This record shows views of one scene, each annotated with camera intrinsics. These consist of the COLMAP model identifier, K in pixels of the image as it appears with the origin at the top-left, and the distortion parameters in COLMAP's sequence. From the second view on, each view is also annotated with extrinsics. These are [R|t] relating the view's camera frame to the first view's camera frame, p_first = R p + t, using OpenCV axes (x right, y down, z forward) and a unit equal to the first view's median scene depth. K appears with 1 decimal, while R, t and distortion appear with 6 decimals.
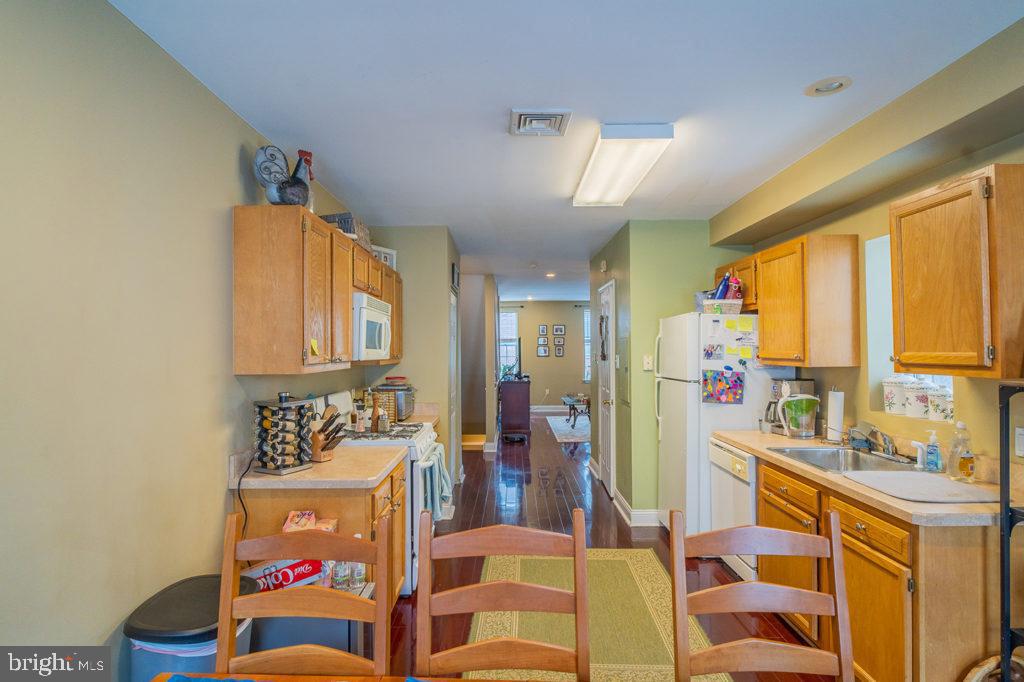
lens RADIAL K [[593.9, 0, 512.0], [0, 593.9, 341.0], [0, 0, 1]] dist [0.000266, 0.000115]
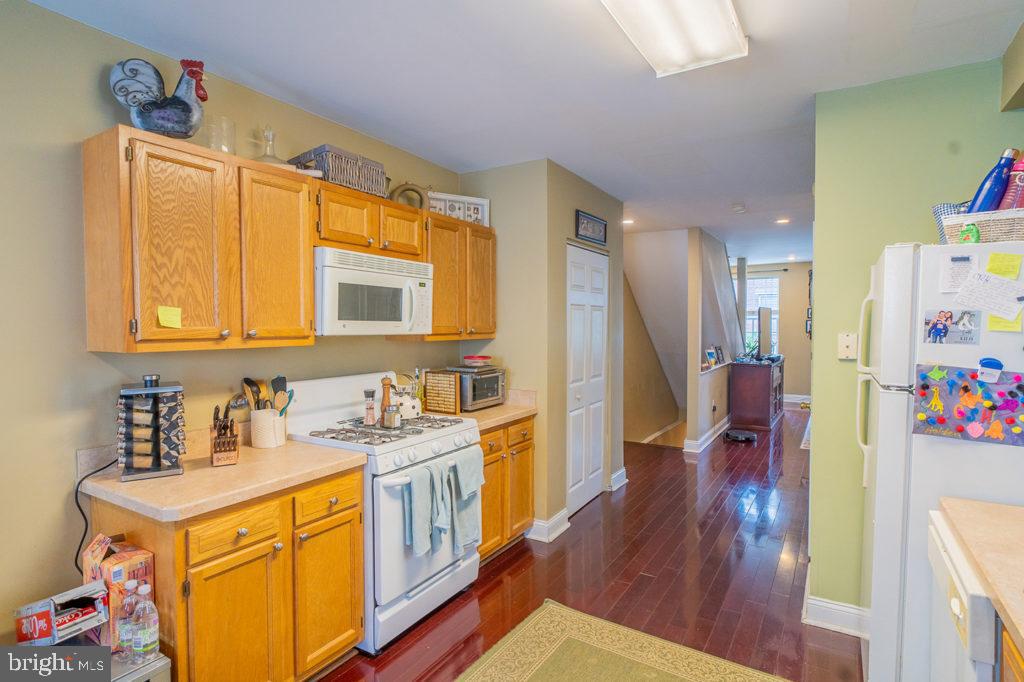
lens RADIAL K [[549.9, 0, 512.0], [0, 549.9, 341.0], [0, 0, 1]] dist [-0.000907, -0.000149]
pose [[0.837111, 0.018652, -0.546715, 0.288213], [0.005850, 0.999056, 0.043042, 0.009159], [0.547002, -0.039229, 0.836212, 0.459007]]
